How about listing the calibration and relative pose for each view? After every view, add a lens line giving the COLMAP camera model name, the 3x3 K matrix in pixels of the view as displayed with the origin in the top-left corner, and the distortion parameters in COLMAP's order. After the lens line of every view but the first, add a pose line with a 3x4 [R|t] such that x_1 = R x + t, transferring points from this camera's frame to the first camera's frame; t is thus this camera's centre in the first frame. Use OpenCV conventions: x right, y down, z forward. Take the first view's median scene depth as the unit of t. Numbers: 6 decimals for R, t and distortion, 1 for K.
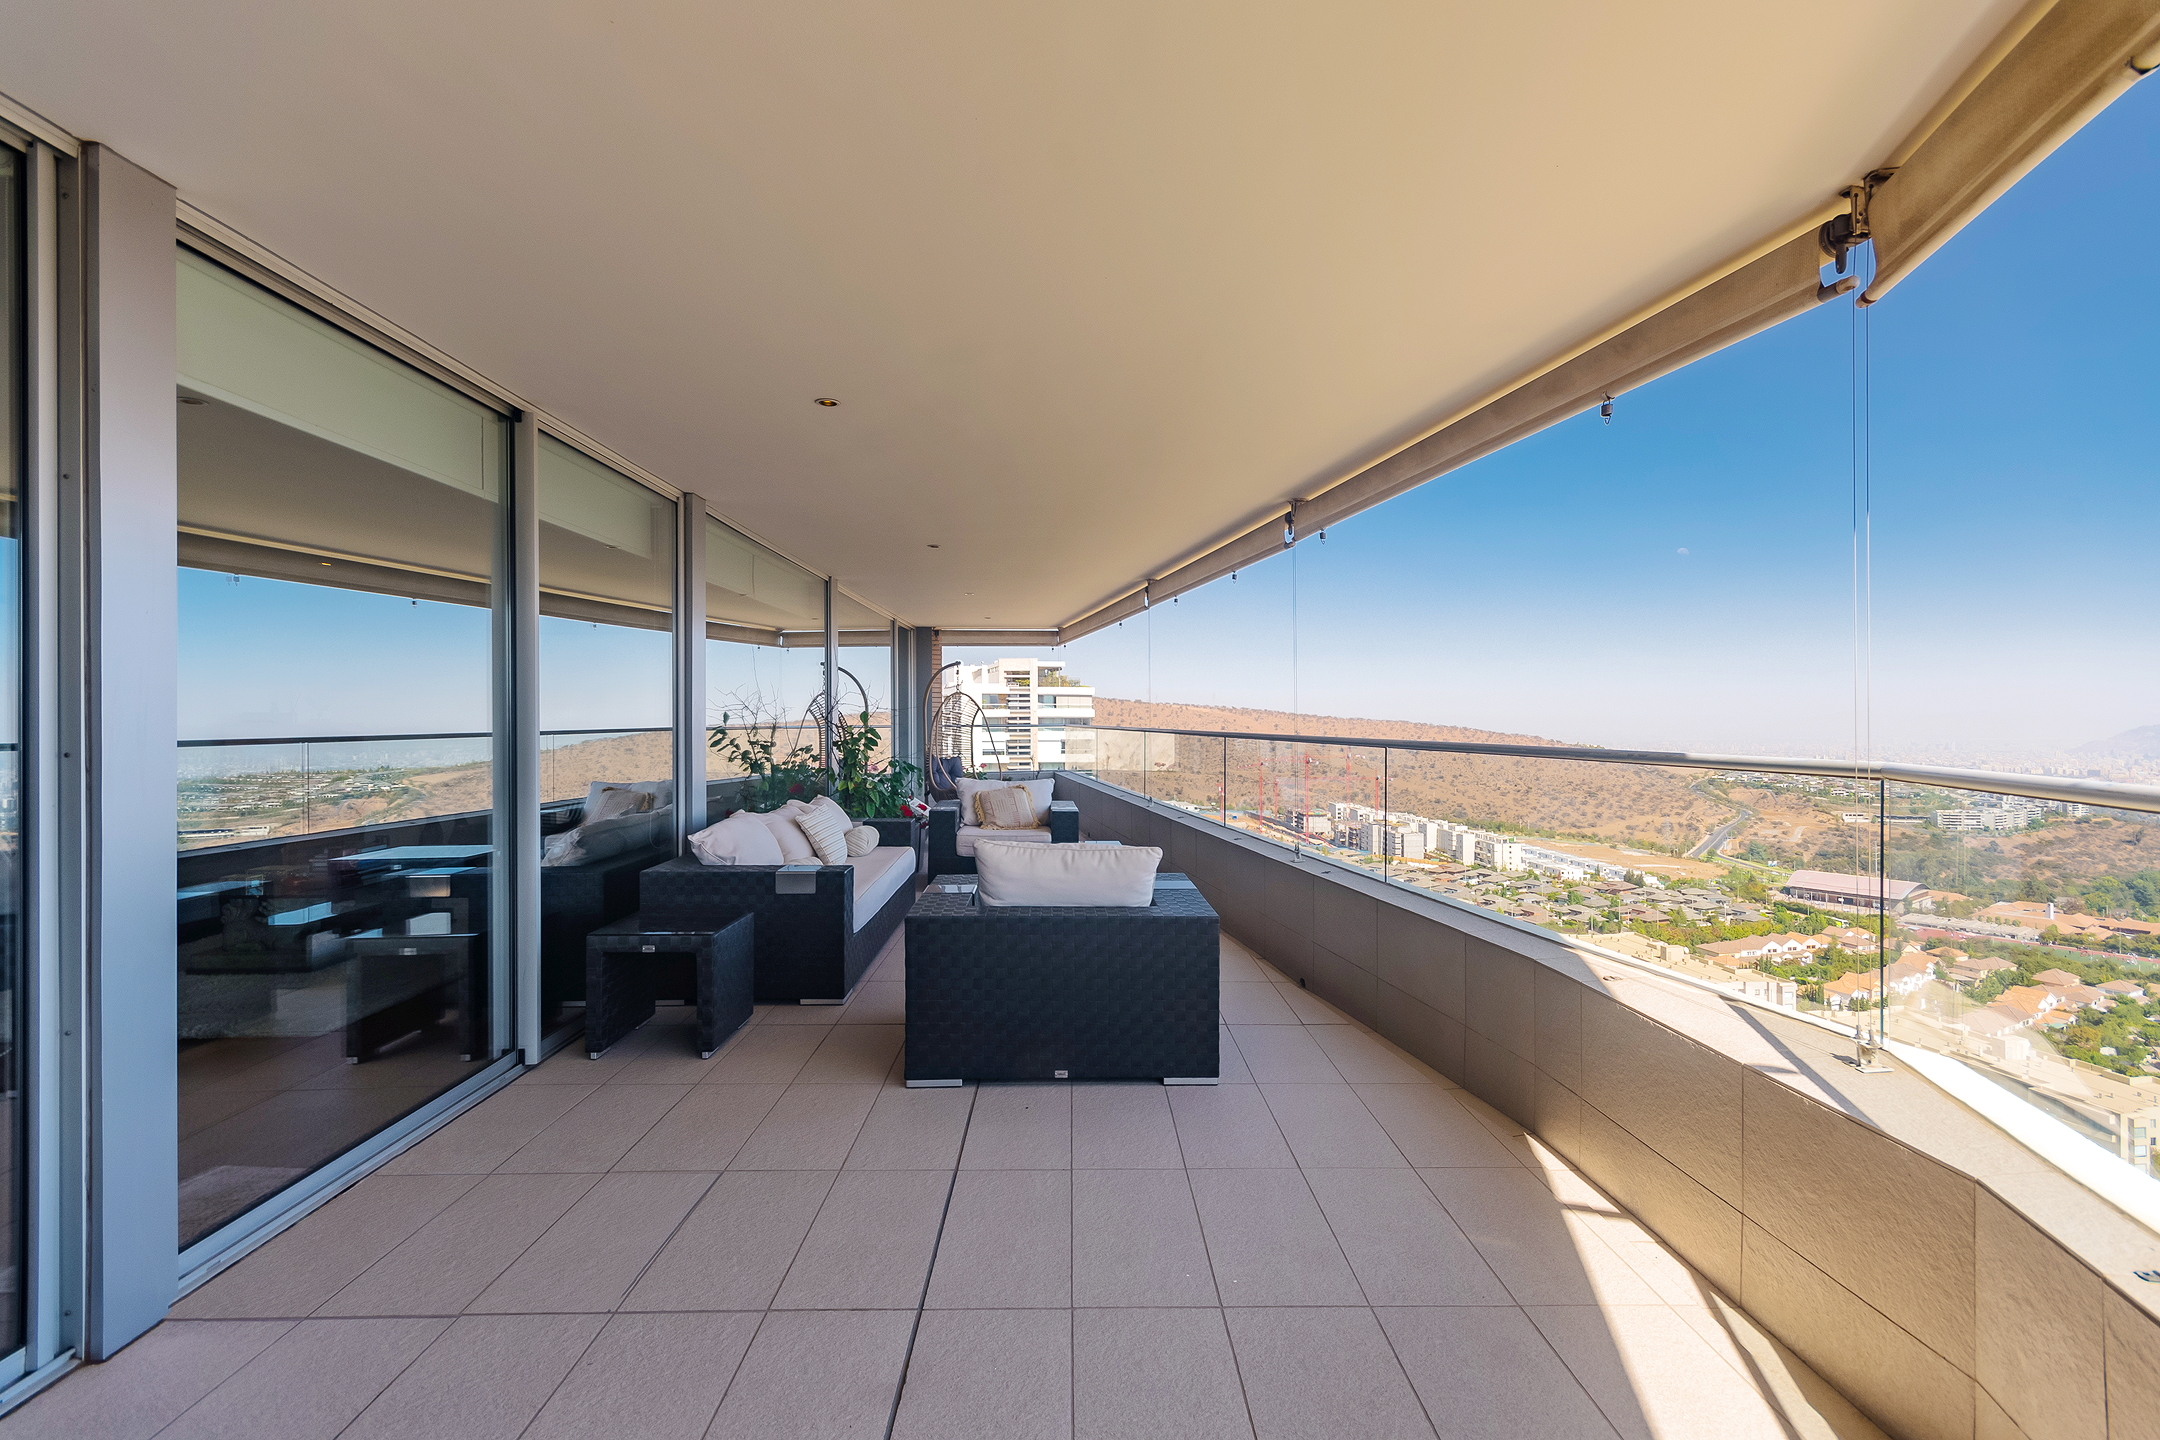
lens RADIAL K [[957.2, 0, 1084.0], [0, 957.2, 730.5], [0, 0, 1]] dist [0.000822, 0.000039]
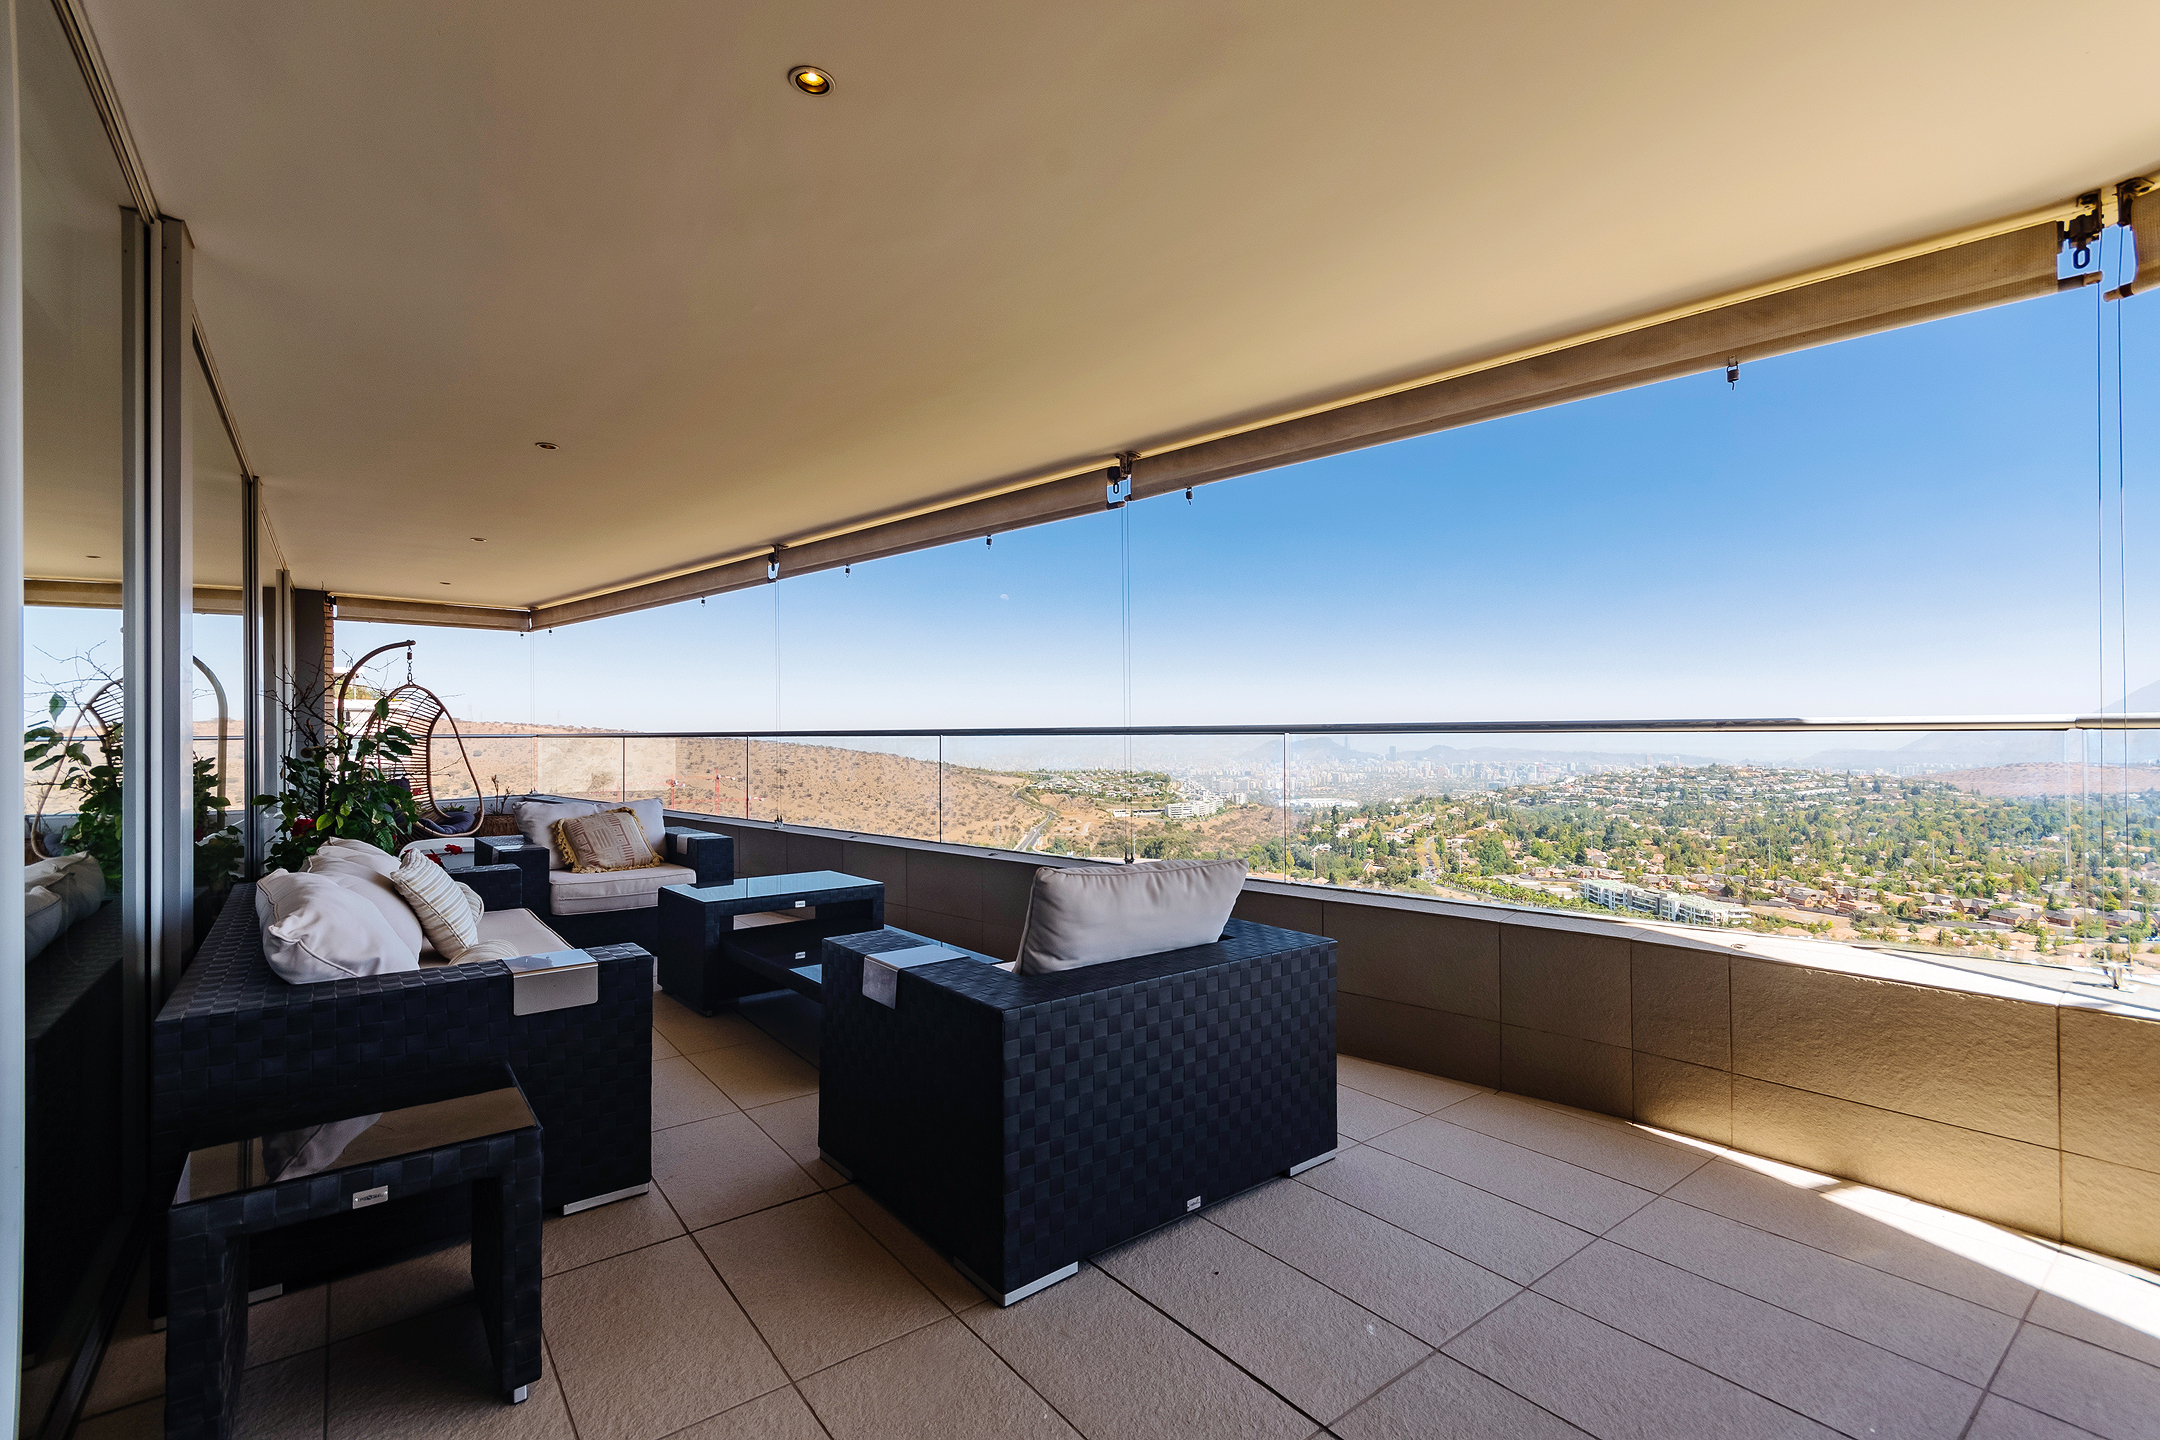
lens RADIAL K [[949.4, 0, 1083.9], [0, 949.4, 740.3], [0, 0, 1]] dist [0.003481, -0.000130]
pose [[0.801092, -0.006353, 0.598507, -0.380508], [0.012779, 0.999897, -0.006491, 0.027519], [-0.598405, 0.012848, 0.801091, 0.396623]]
